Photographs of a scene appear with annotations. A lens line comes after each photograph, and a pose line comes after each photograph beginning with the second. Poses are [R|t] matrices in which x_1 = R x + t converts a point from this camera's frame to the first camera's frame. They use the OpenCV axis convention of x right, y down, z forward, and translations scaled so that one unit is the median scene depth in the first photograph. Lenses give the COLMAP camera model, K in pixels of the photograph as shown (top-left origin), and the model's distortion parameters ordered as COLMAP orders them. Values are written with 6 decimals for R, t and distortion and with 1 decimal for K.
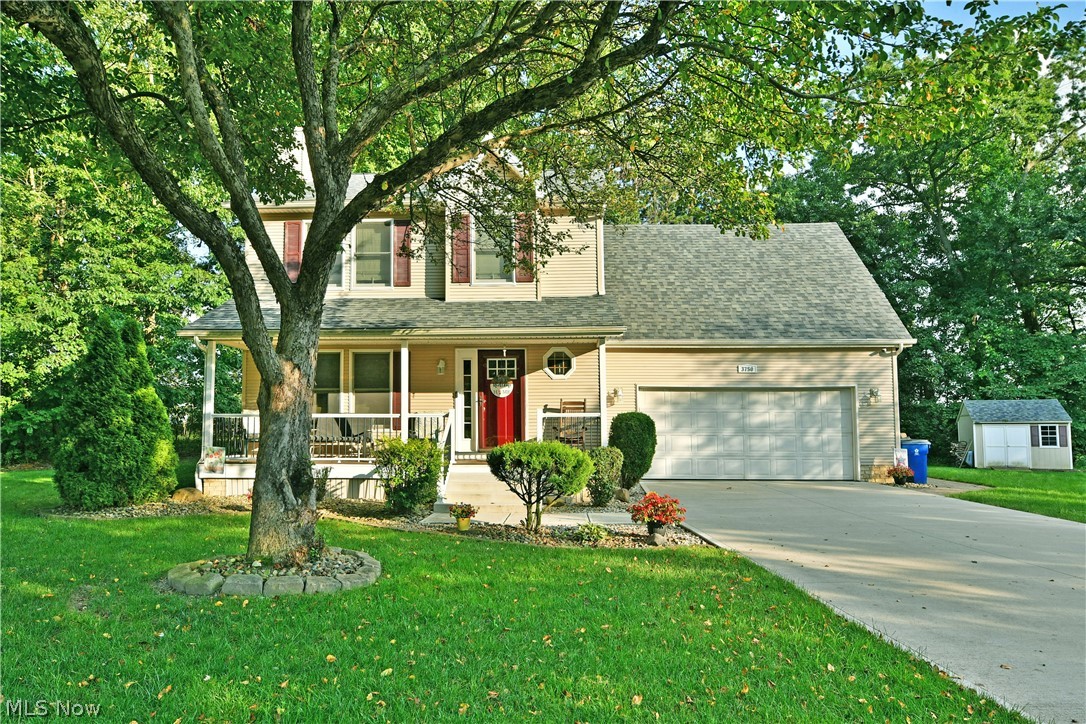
lens RADIAL K [[679.7, 0, 542.8], [0, 679.7, 361.8], [0, 0, 1]] dist [-0.046111, -0.001065]
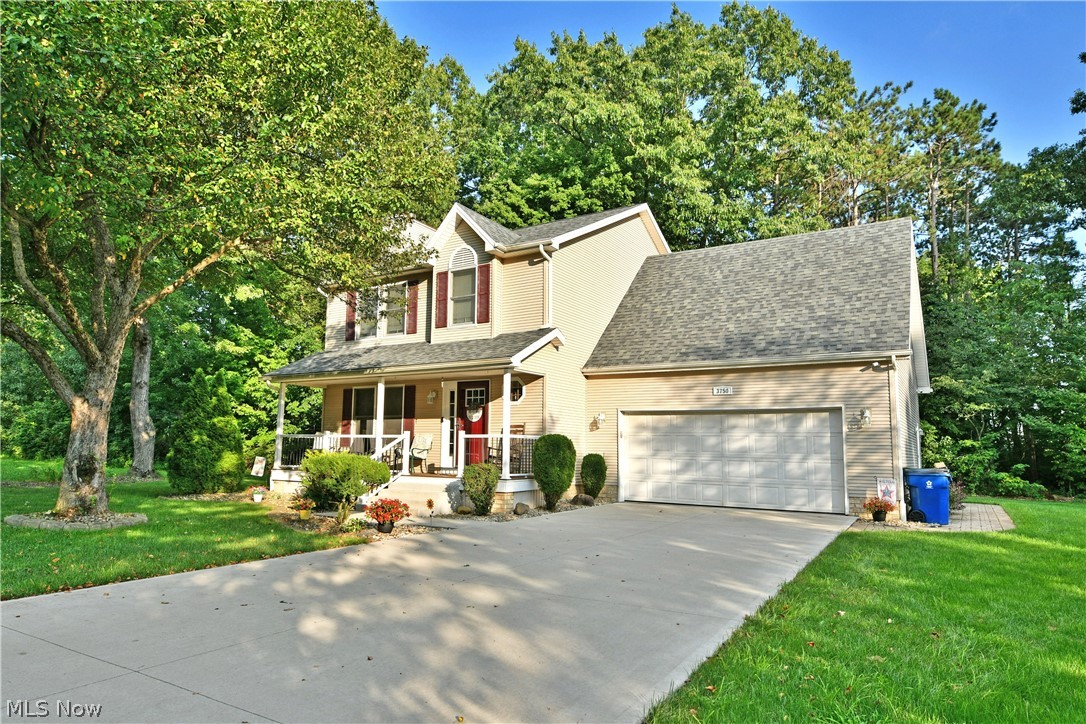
lens RADIAL K [[663.8, 0, 539.1], [0, 663.8, 351.3], [0, 0, 1]] dist [-0.011441, -0.004389]
pose [[0.863417, -0.058715, -0.501063, 0.611434], [0.028033, 0.997254, -0.068553, 0.012321], [0.503712, 0.045143, 0.862691, 0.060320]]
